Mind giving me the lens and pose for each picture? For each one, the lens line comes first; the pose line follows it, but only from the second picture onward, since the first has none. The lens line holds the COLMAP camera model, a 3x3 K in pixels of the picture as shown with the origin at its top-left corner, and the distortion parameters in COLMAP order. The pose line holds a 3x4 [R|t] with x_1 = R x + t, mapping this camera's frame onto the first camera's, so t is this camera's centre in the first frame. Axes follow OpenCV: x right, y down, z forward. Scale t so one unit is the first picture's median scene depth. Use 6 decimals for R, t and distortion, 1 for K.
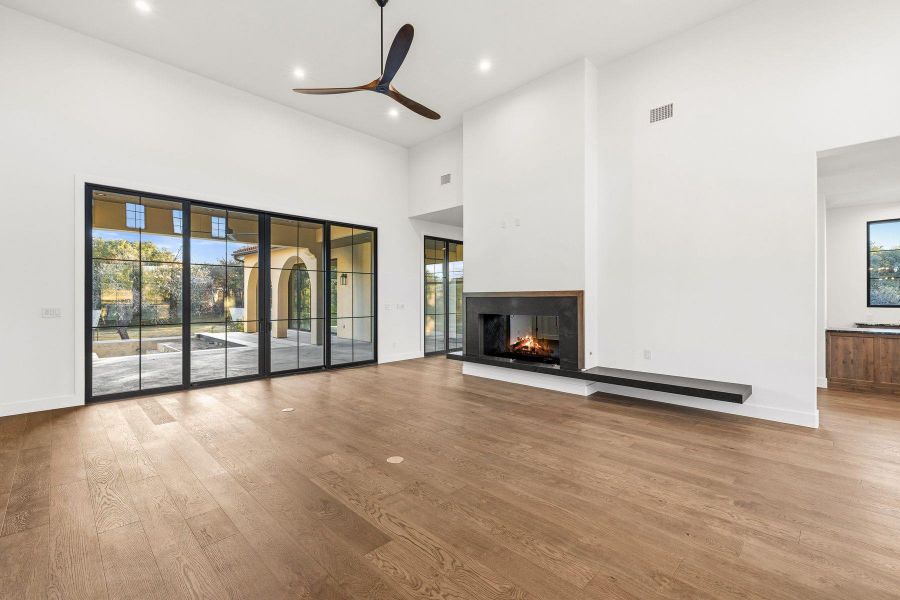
lens RADIAL K [[391.2, 0, 451.3], [0, 391.2, 297.3], [0, 0, 1]] dist [0.007634, -0.000136]
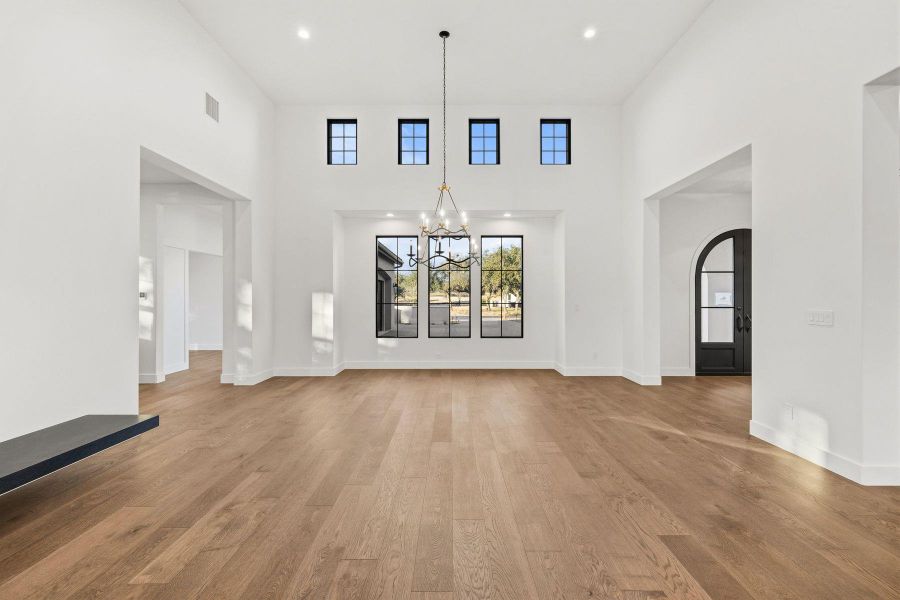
lens RADIAL K [[375.6, 0, 450.0], [0, 375.6, 300.0], [0, 0, 1]] dist [0.000870, -0.000046]
pose [[-0.700942, -0.000616, 0.713218, -0.186934], [-0.002154, 0.999997, -0.001253, 0.004611], [-0.713215, -0.002415, -0.700941, 0.828826]]
